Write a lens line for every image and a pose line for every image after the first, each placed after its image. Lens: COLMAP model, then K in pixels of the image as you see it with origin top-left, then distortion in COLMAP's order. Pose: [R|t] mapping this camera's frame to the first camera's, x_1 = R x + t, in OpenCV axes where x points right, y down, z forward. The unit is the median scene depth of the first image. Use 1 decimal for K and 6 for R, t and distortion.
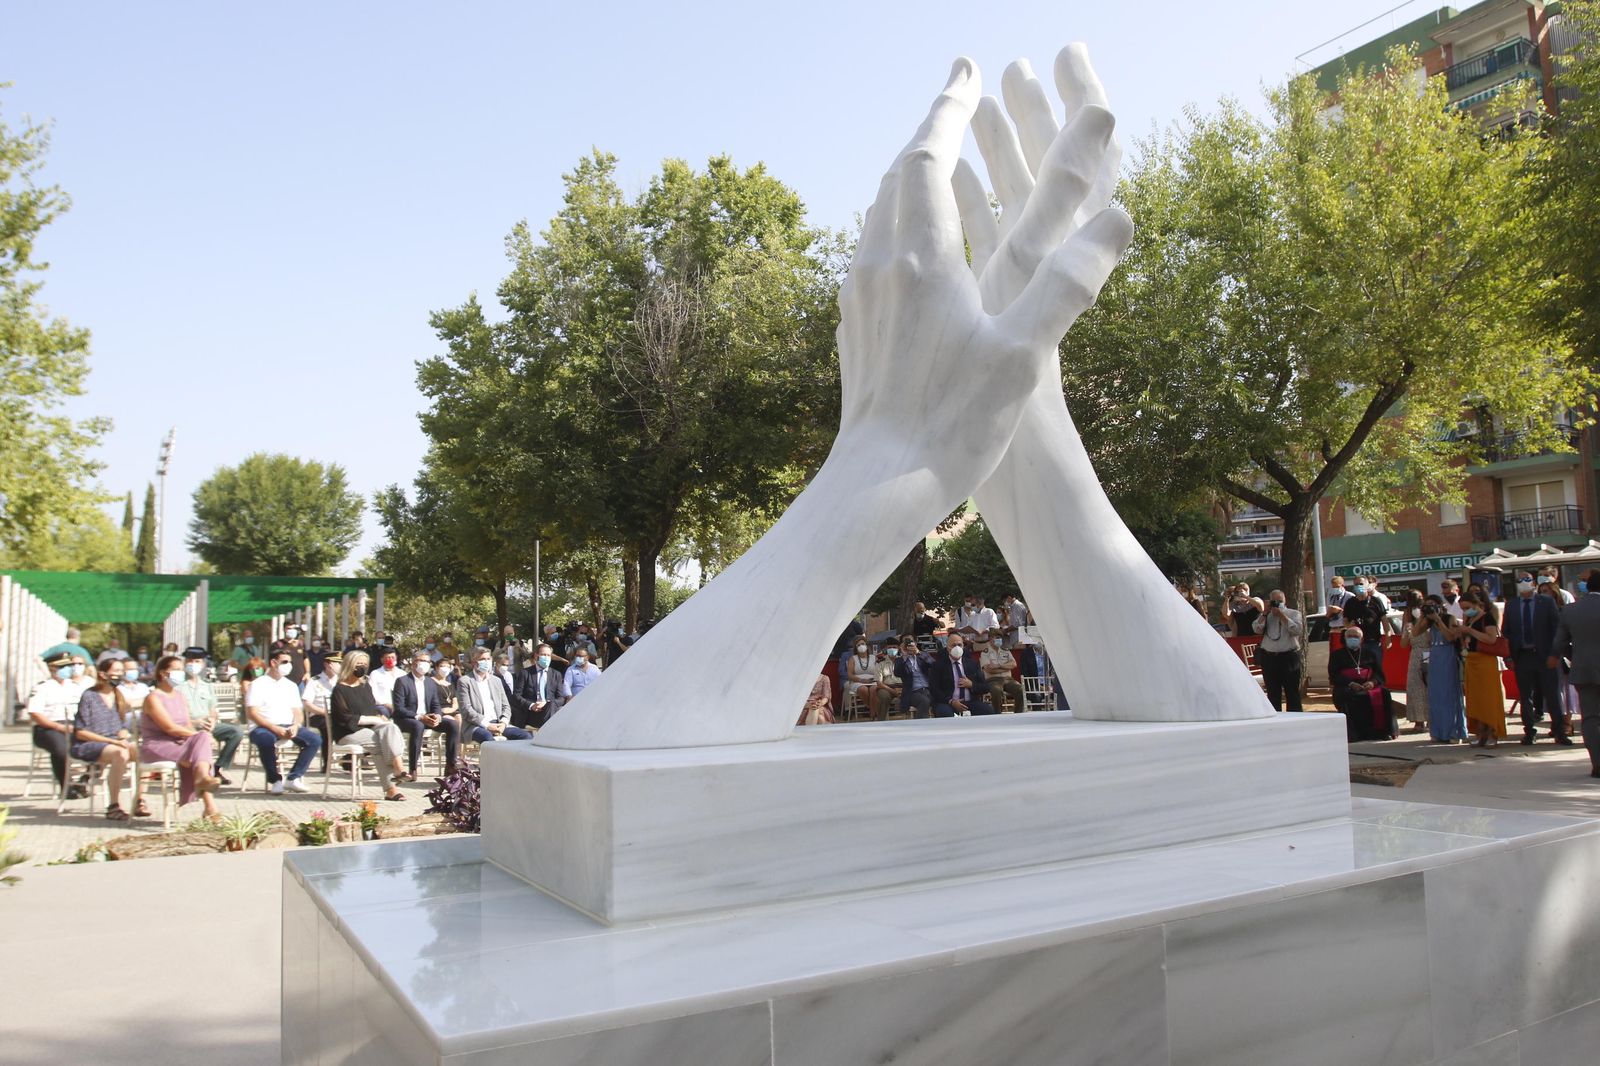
lens RADIAL K [[1166.4, 0, 793.1], [0, 1166.4, 537.6], [0, 0, 1]] dist [-0.090419, 0.050270]
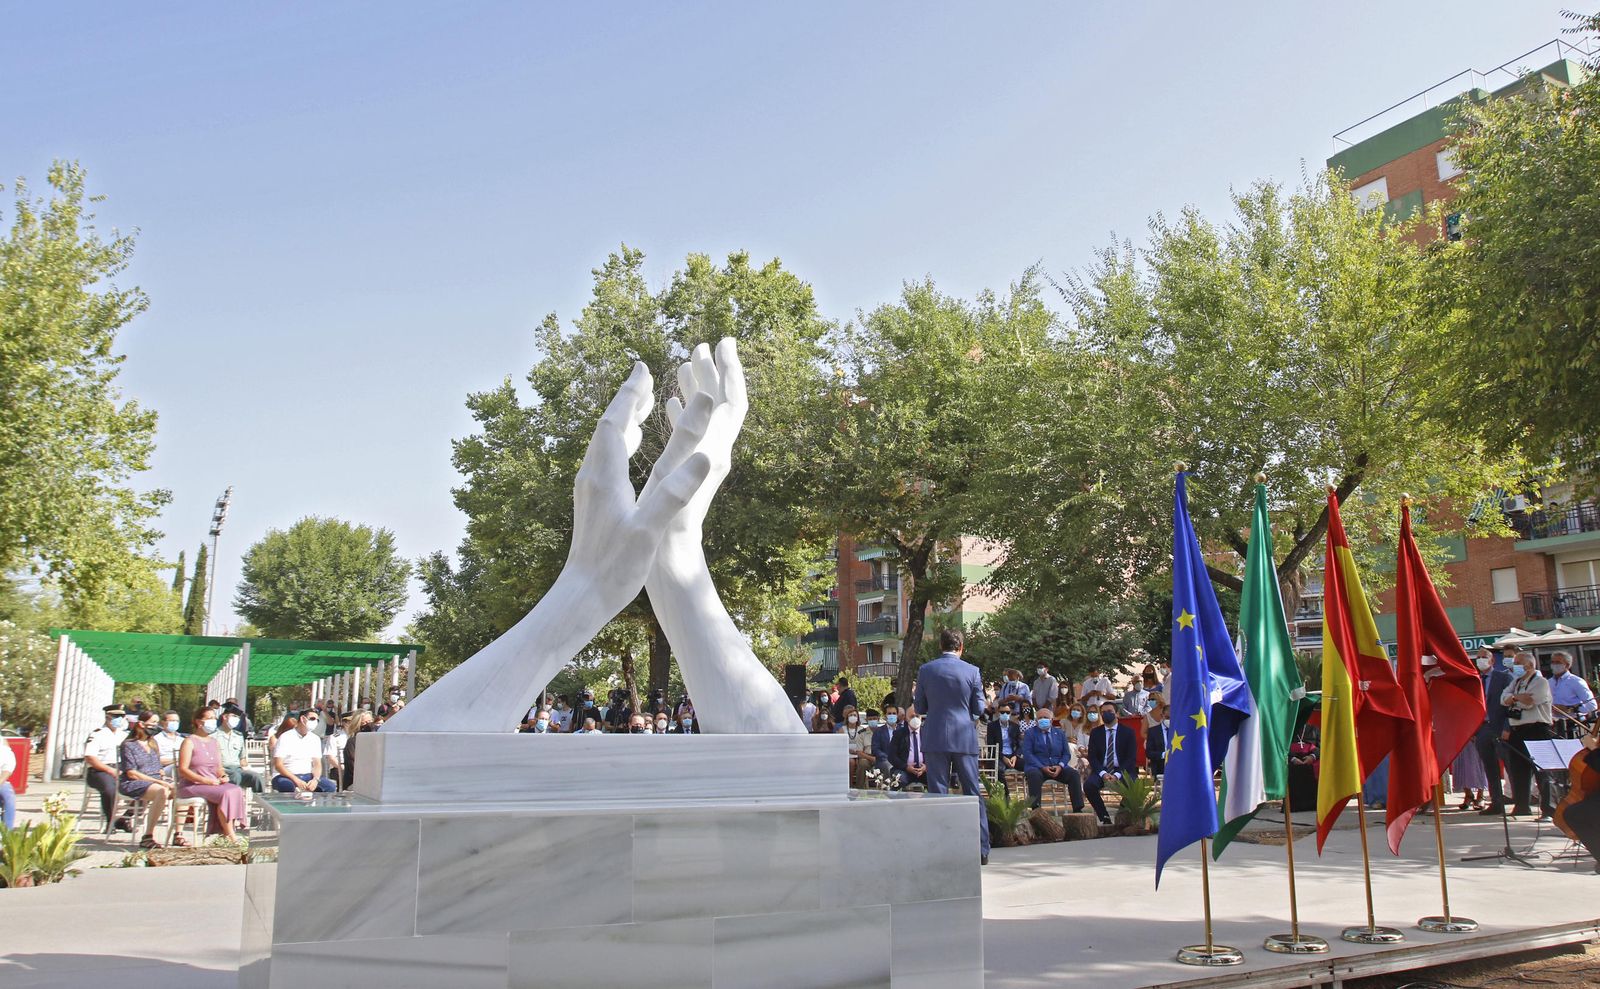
lens RADIAL K [[1227.0, 0, 804.1], [0, 1227.0, 460.6], [0, 0, 1]] dist [-0.099719, 0.071778]
pose [[0.998654, 0.006211, -0.051495, 0.059534], [-0.012326, 0.992781, -0.119303, -0.004239], [0.050382, 0.119777, 0.991522, -0.103980]]
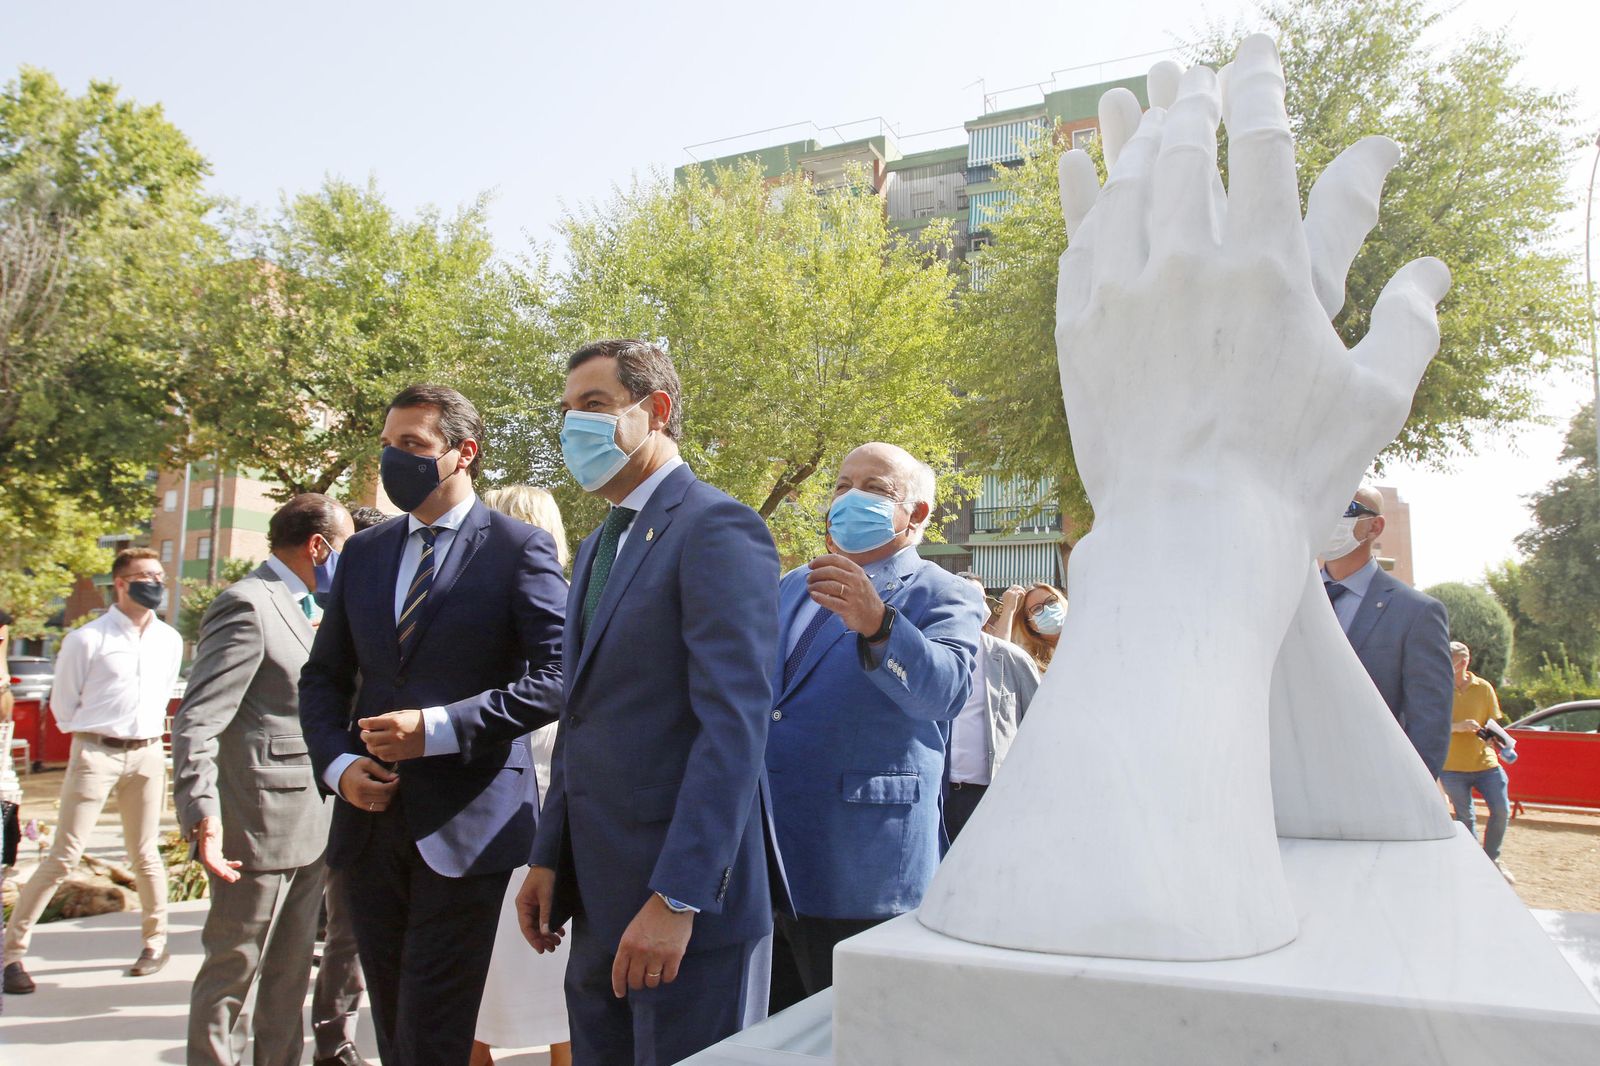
lens RADIAL K [[1166.4, 0, 793.1], [0, 1166.4, 537.6], [0, 0, 1]] dist [-0.090419, 0.050270]
pose [[0.831961, 0.101715, 0.545432, -0.063389], [-0.082868, 0.994806, -0.059116, 0.002137], [-0.548611, 0.003984, 0.836068, 0.058769]]
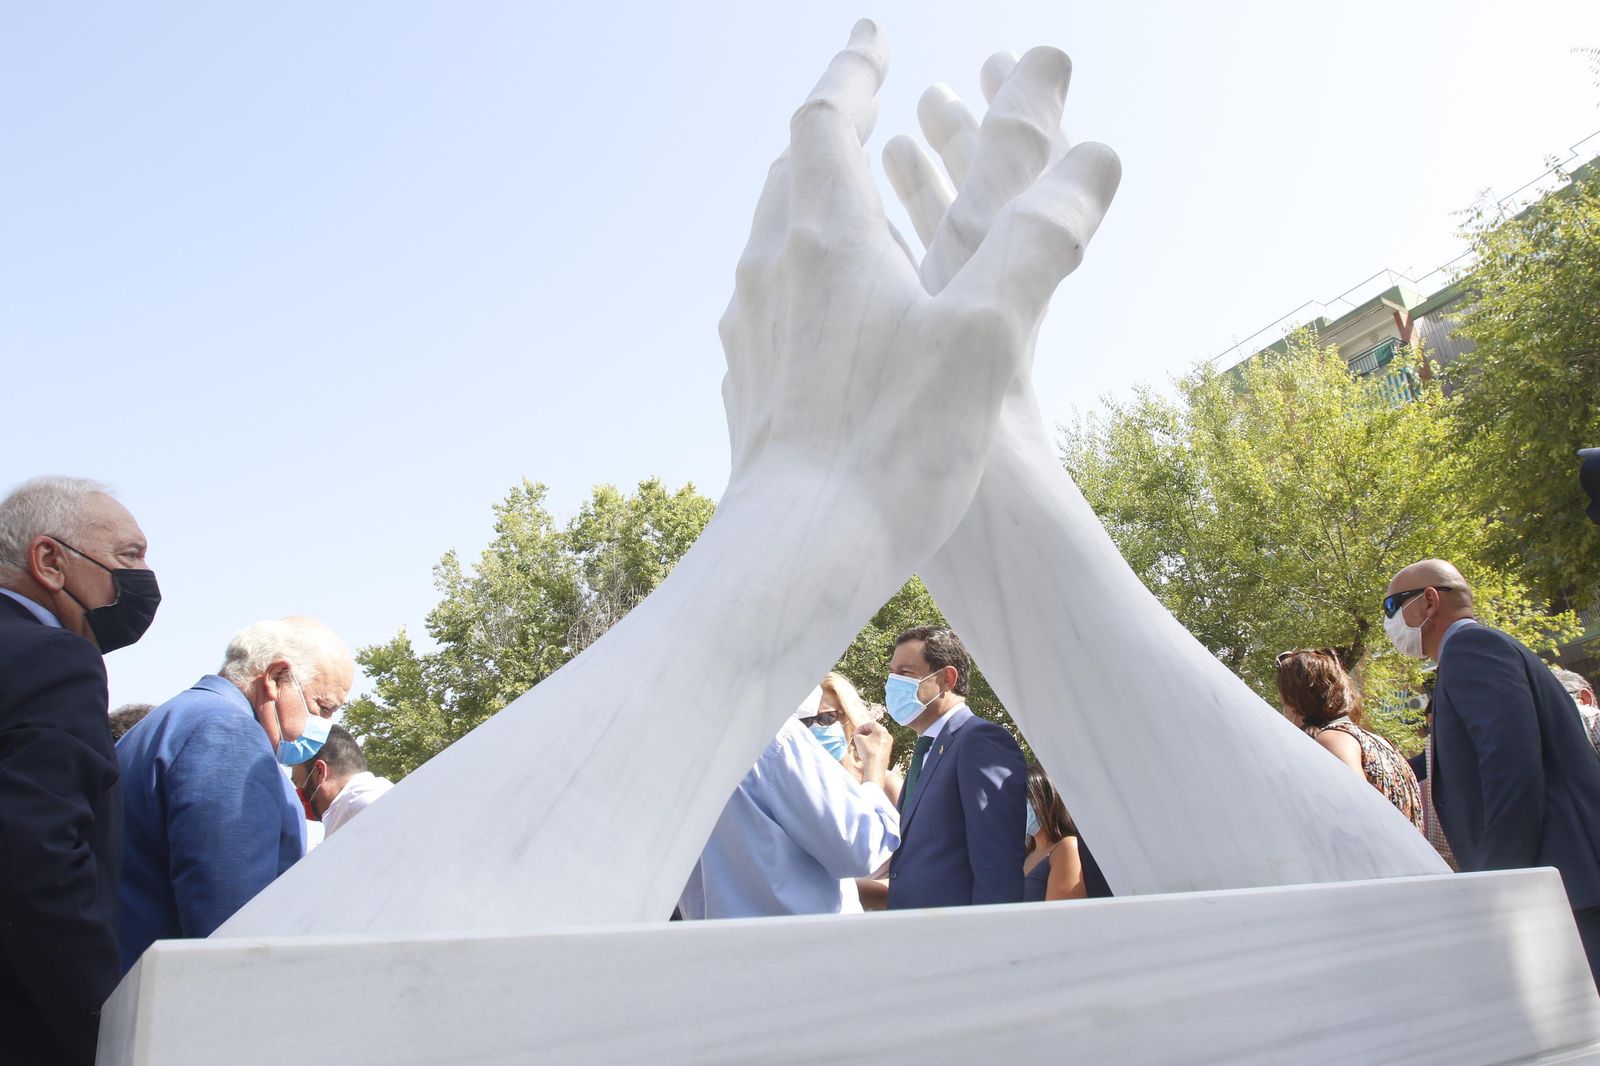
lens RADIAL K [[1163.9, 0, 793.8], [0, 1163.9, 542.7], [0, 0, 1]] dist [-0.096016, 0.065698]
pose [[0.996878, -0.058615, 0.052904, 0.004795], [0.071127, 0.957556, -0.279334, 0.014672], [-0.034285, 0.282225, 0.958735, 0.043033]]
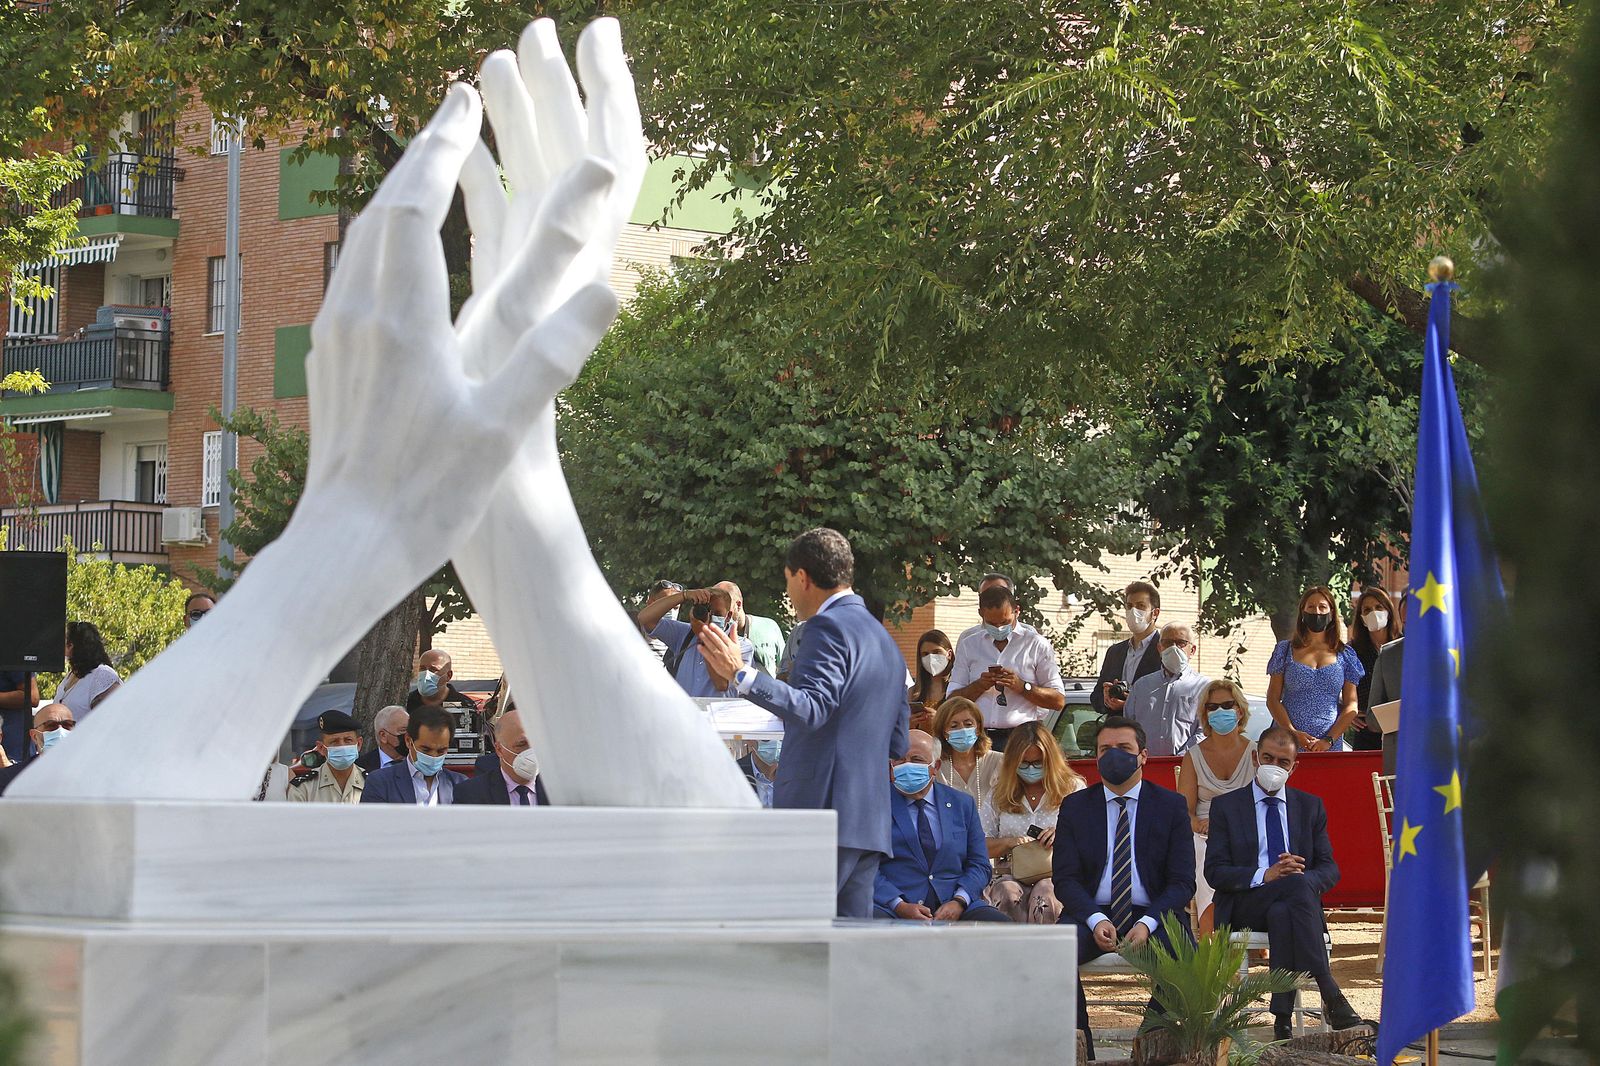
lens RADIAL K [[5325.8, 0, 800.0], [0, 5325.8, 533.0], [0, 0, 1]] dist [-0.409781, 0.815236]
pose [[0.984645, 0.042400, 0.169344, -0.033858], [-0.051089, 0.997574, 0.047283, -0.032196], [-0.166928, -0.055208, 0.984422, -0.379569]]
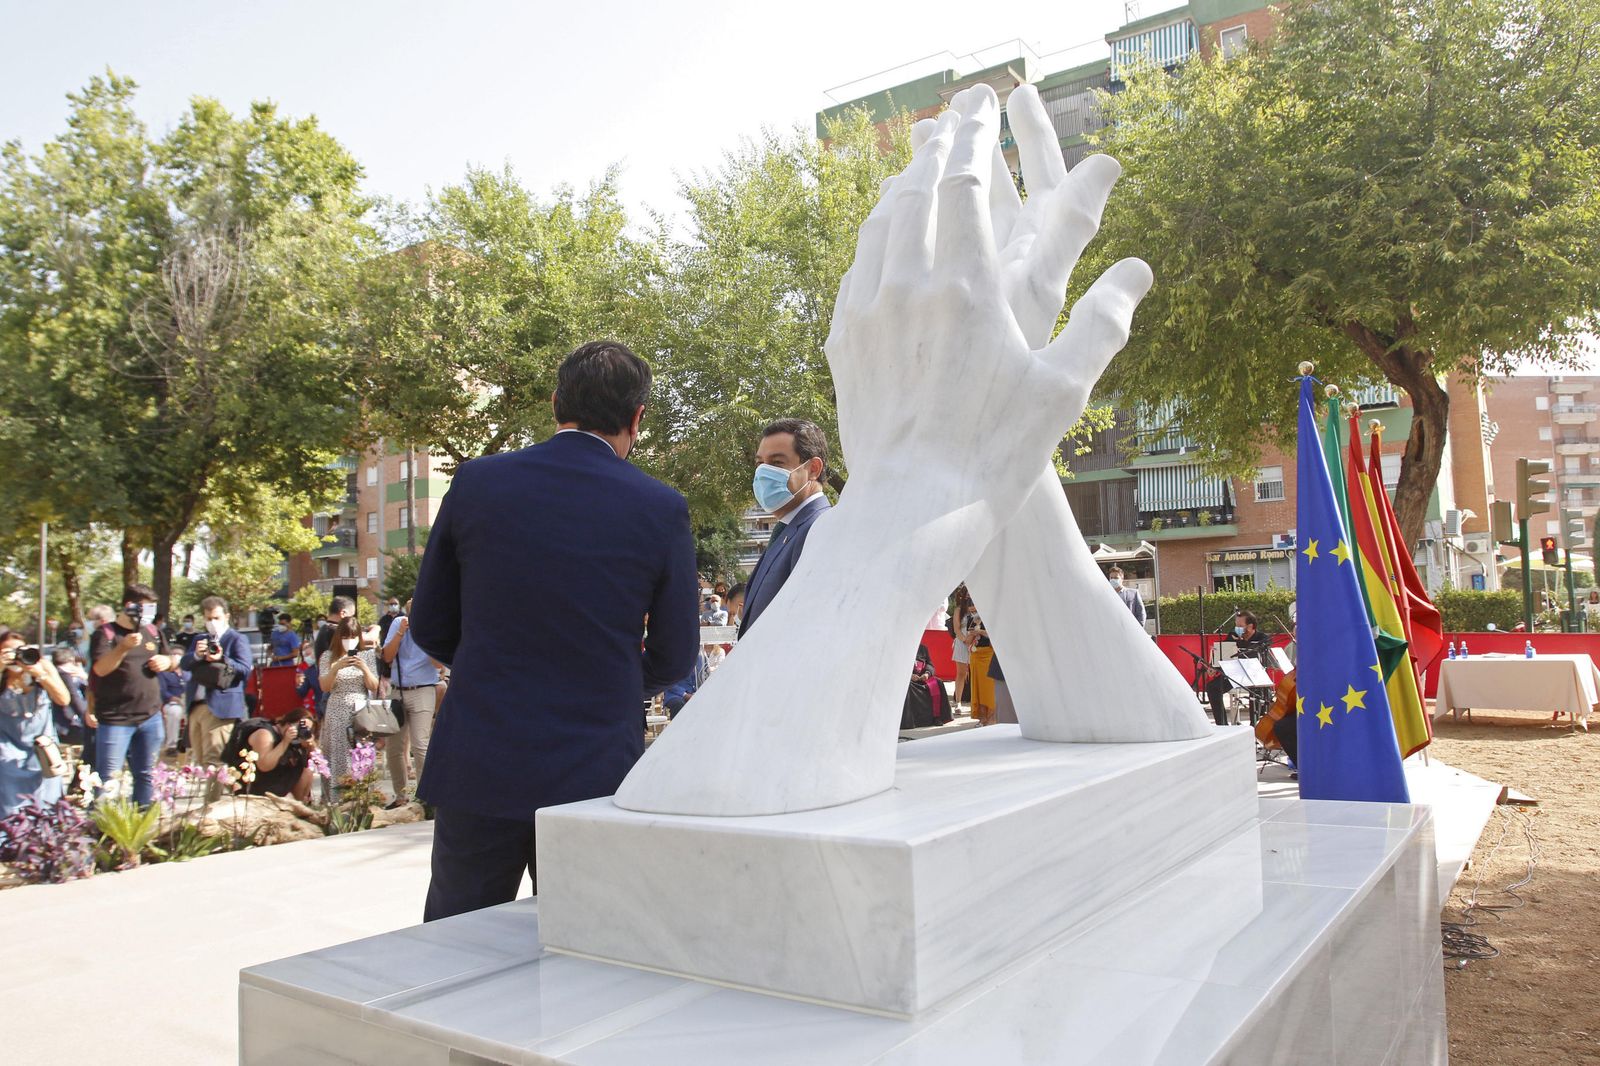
lens RADIAL K [[1163.9, 0, 793.8], [0, 1163.9, 542.7], [0, 0, 1]] dist [-0.096016, 0.065698]
pose [[0.911223, 0.020591, 0.411397, -0.047083], [-0.025967, 0.999635, 0.007482, -0.002797], [-0.411093, -0.017500, 0.911425, 0.017954]]
